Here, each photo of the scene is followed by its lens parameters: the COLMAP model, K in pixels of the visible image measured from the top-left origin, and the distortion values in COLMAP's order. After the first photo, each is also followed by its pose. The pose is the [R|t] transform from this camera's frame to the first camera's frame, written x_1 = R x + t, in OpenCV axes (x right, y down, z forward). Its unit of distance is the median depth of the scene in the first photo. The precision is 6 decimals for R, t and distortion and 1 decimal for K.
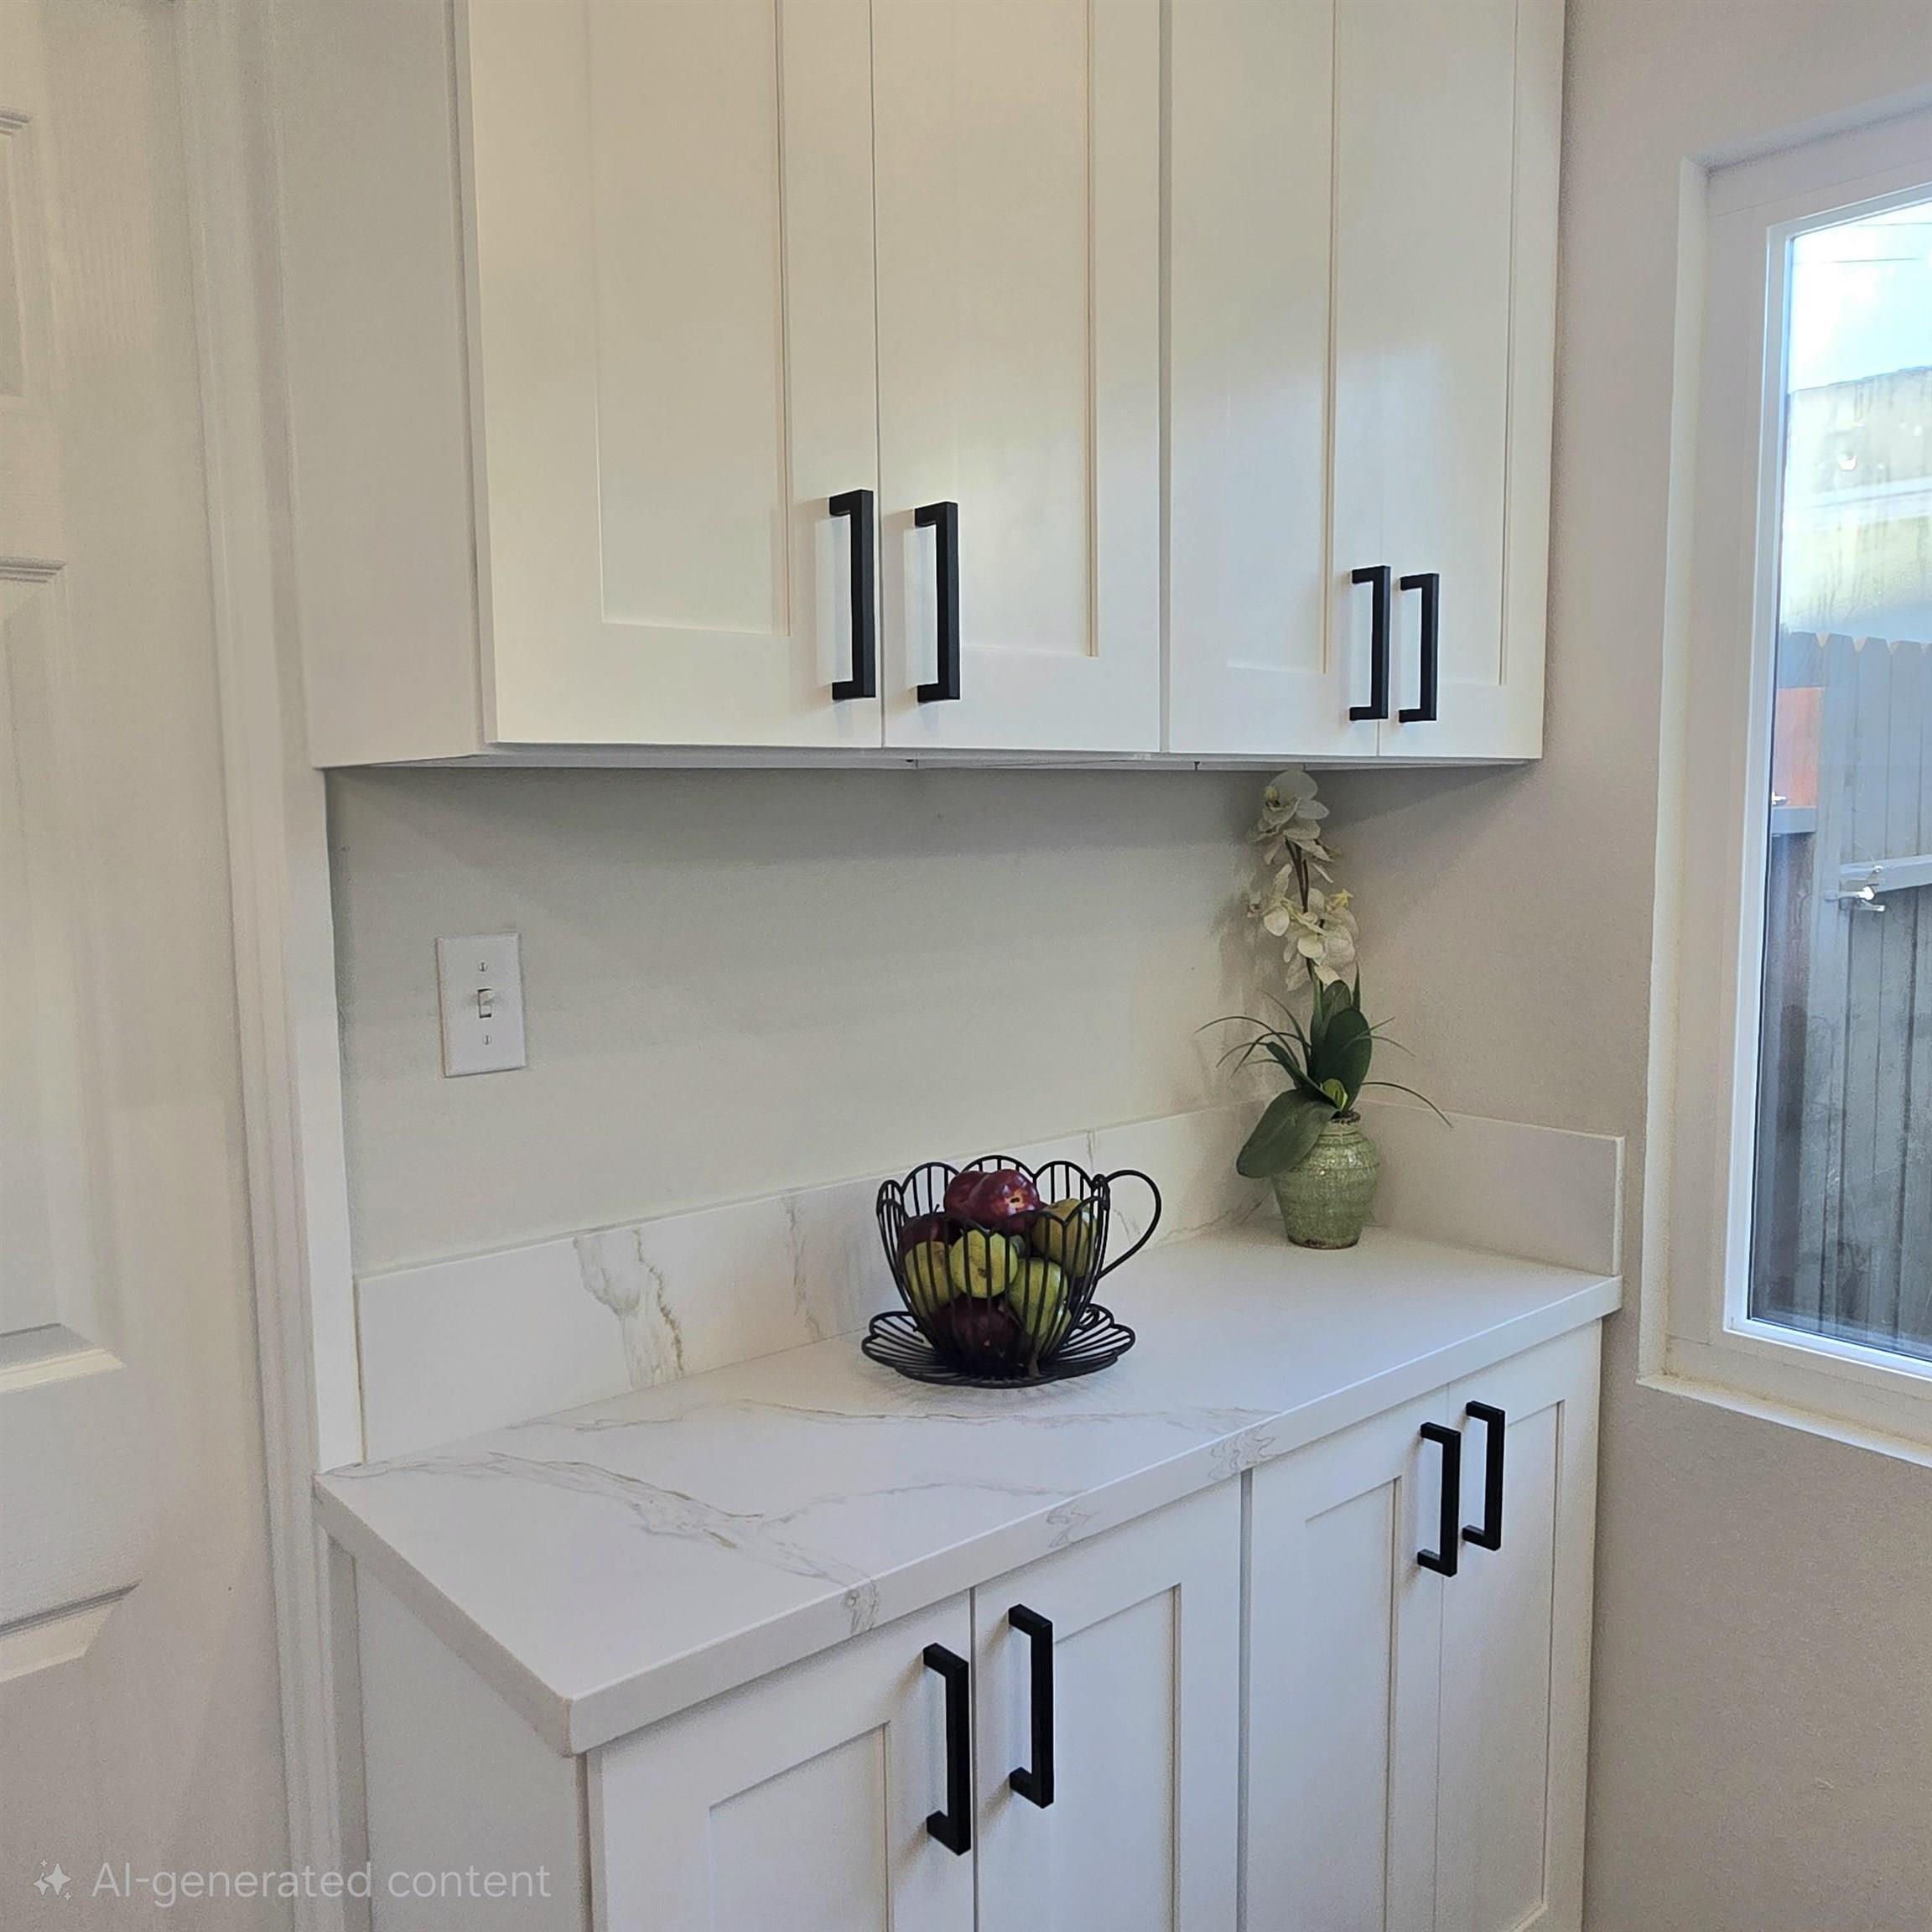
lens RADIAL K [[1637.8, 0, 925.0], [0, 1637.8, 982.5], [0, 0, 1]] dist [-0.001043, 0.001104]
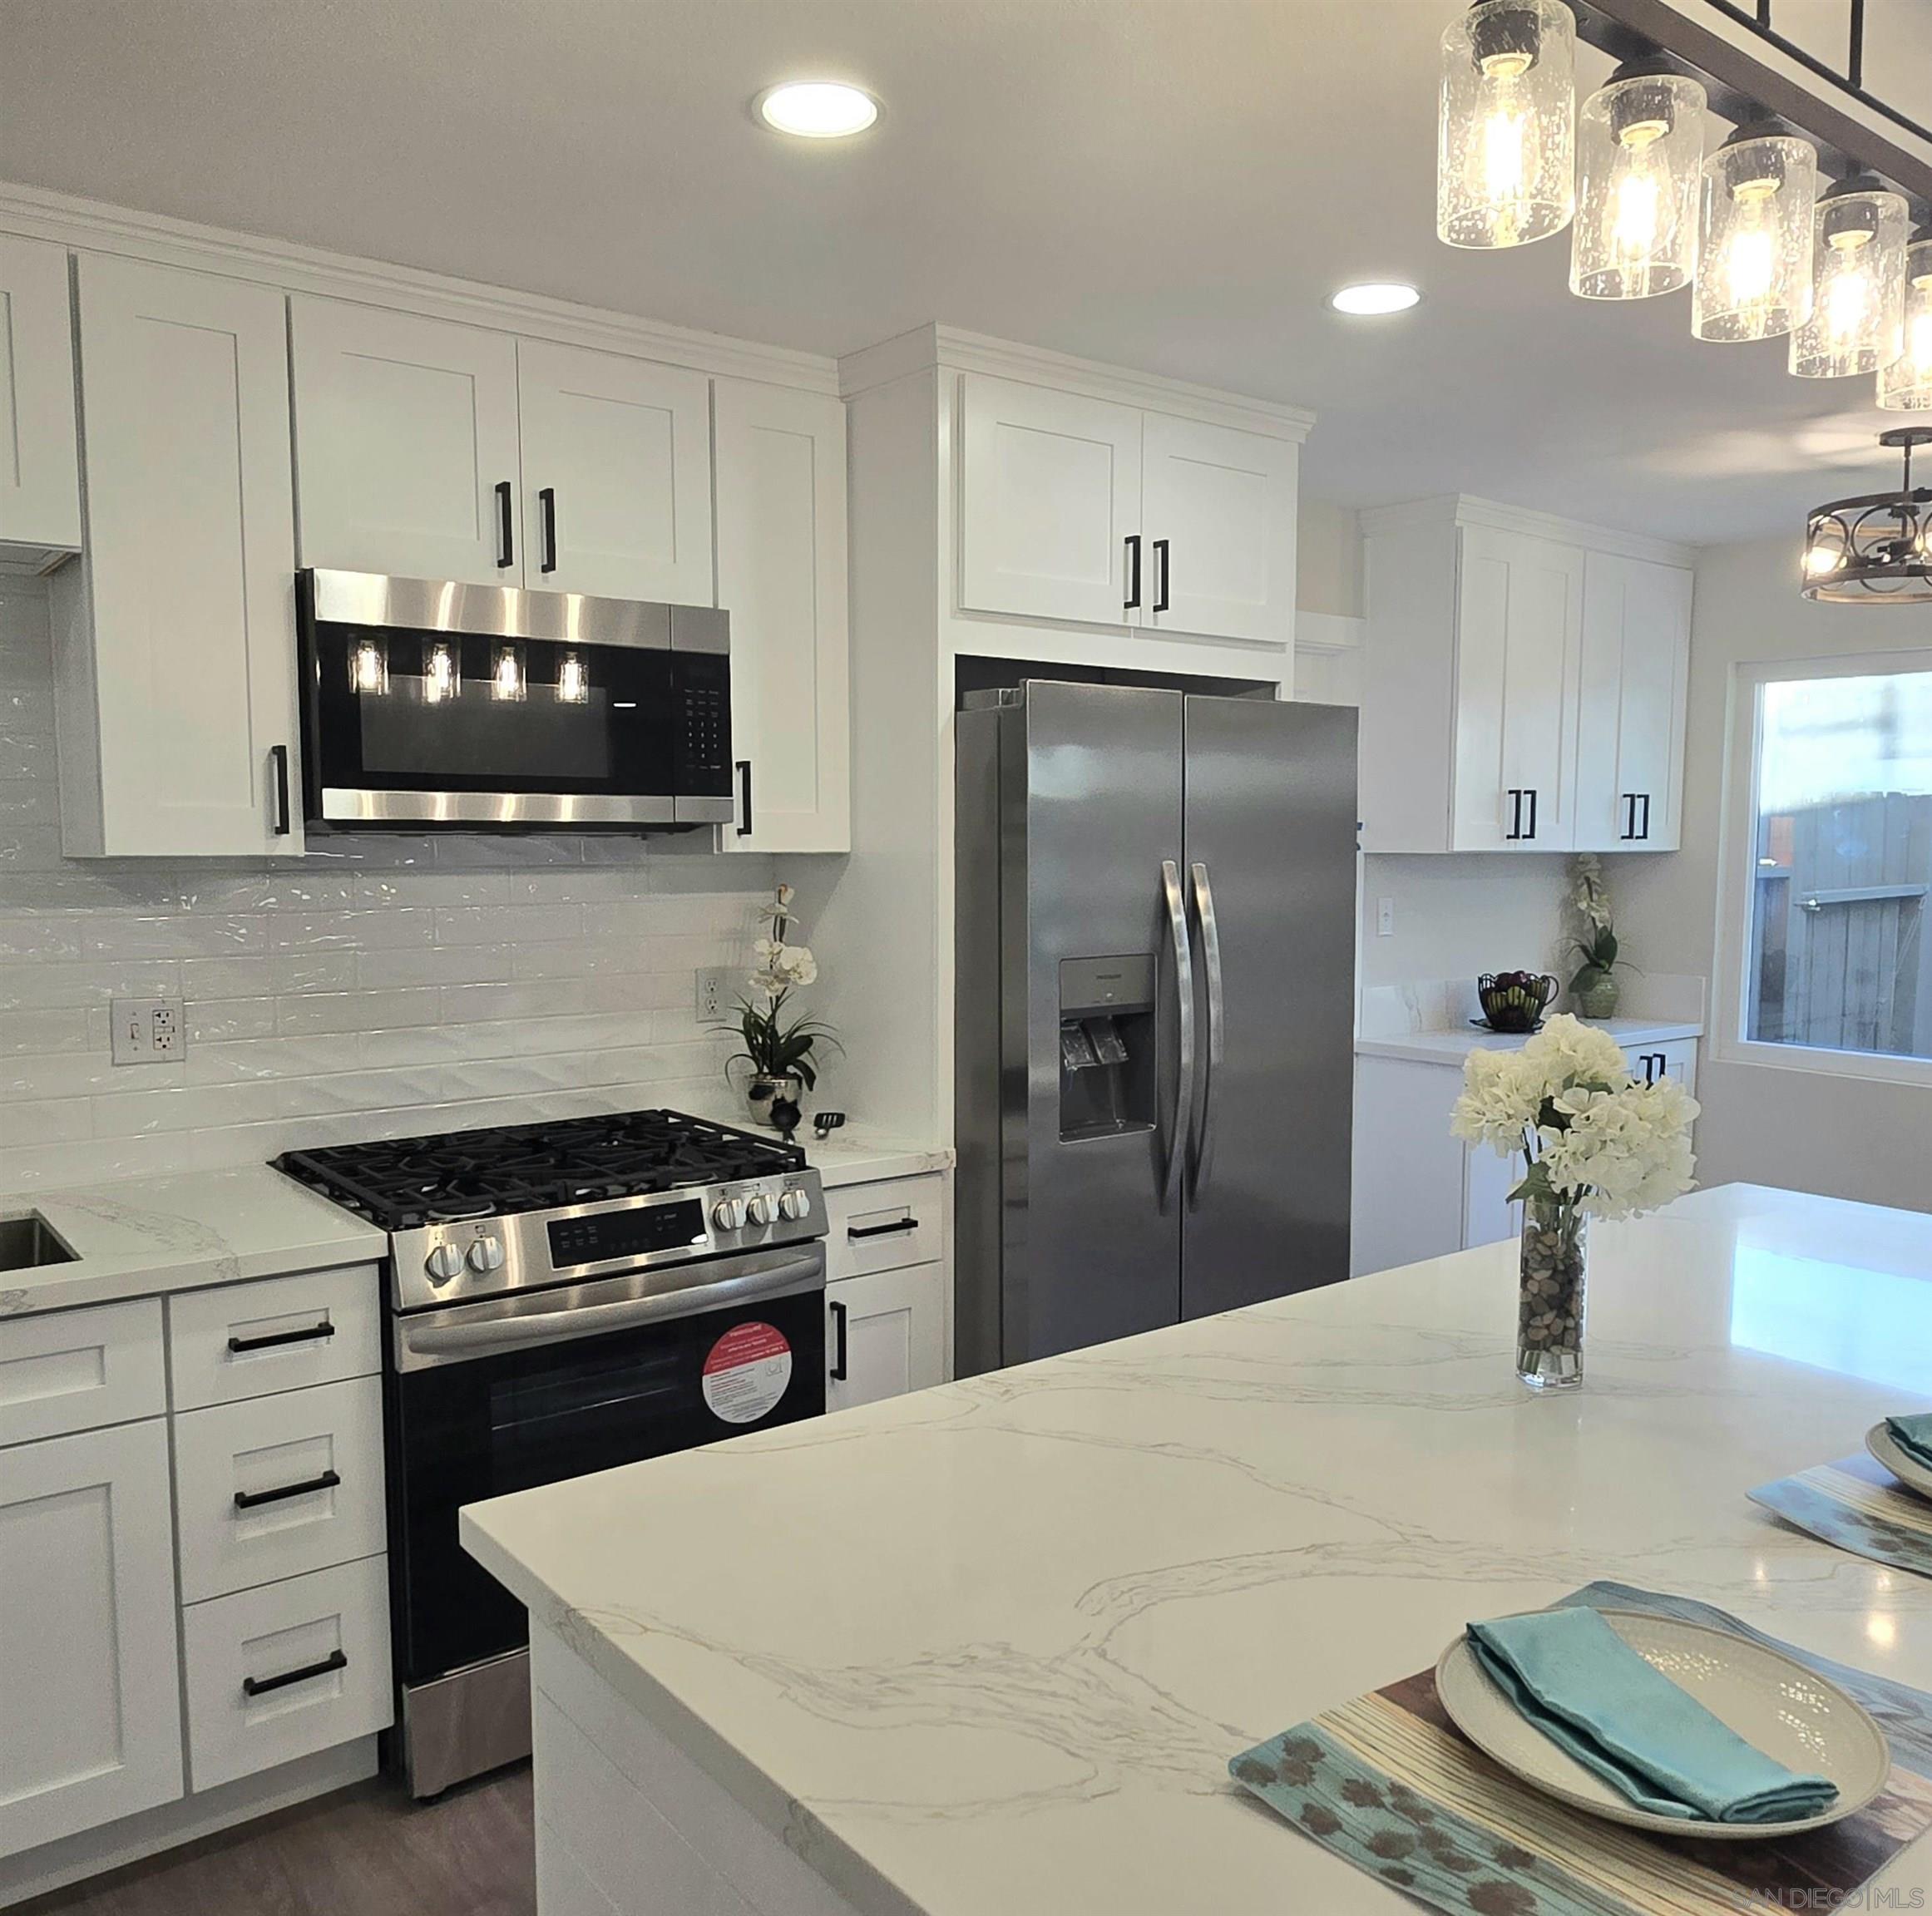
lens RADIAL K [[1637.7, 0, 964.5], [0, 1637.7, 998.4], [0, 0, 1]] dist [-0.001043, 0.001104]
pose [[0.999253, 0.019659, -0.033259, -0.918974], [-0.020034, 0.999739, -0.011004, 0.215388], [0.033034, 0.011663, 0.999386, -2.264419]]
